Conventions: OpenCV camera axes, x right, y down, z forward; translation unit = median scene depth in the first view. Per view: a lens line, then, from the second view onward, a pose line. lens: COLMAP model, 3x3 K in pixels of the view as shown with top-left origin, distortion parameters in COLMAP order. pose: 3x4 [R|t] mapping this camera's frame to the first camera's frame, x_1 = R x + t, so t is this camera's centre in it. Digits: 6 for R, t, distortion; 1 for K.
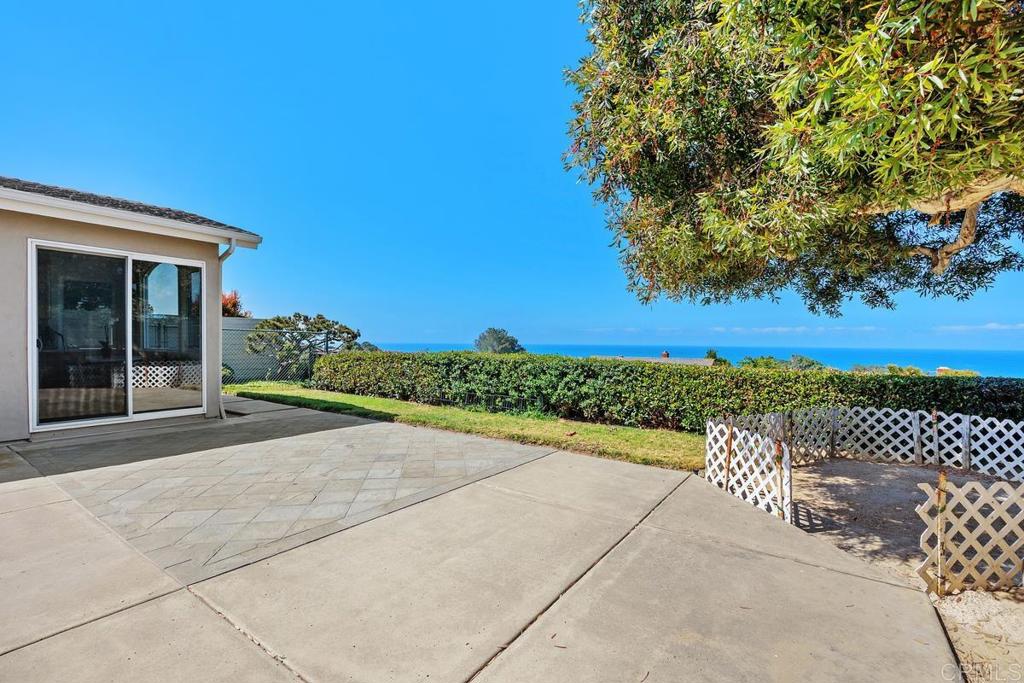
lens RADIAL K [[469.3, 0, 514.6], [0, 469.3, 340.0], [0, 0, 1]] dist [-0.004325, -0.000019]
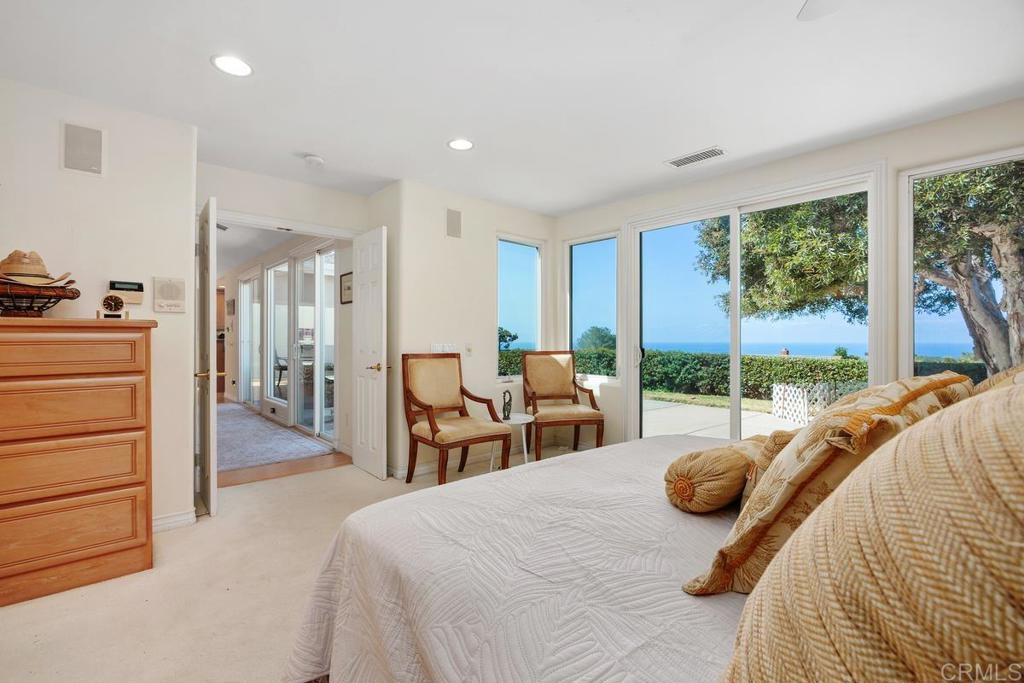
lens RADIAL K [[469.4, 0, 496.0], [0, 469.4, 343.1], [0, 0, 1]] dist [0.002440, 0.000175]
pose [[0.968463, -0.007444, -0.249048, -0.101758], [0.009789, 0.999919, 0.008178, -0.008983], [0.248966, -0.010359, 0.968457, -0.572924]]
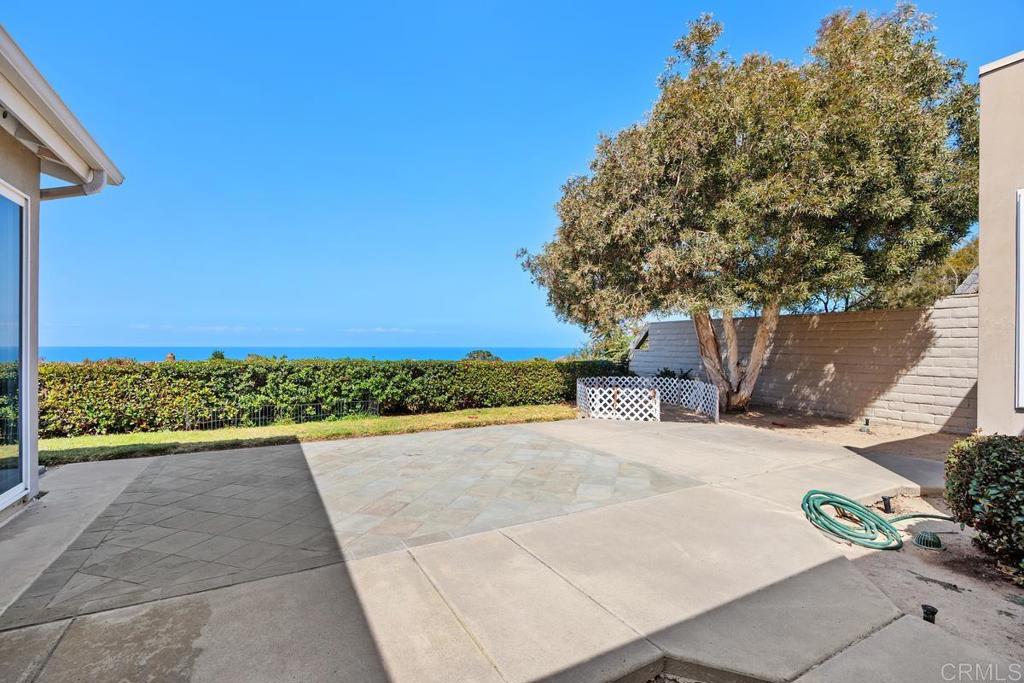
lens RADIAL K [[469.3, 0, 515.9], [0, 469.3, 346.4], [0, 0, 1]] dist [-0.004325, -0.000019]
pose [[0.421550, -0.006865, 0.906779, -0.778383], [-0.001332, 0.999966, 0.008190, -0.003682], [-0.906804, -0.004660, 0.421527, 0.272078]]
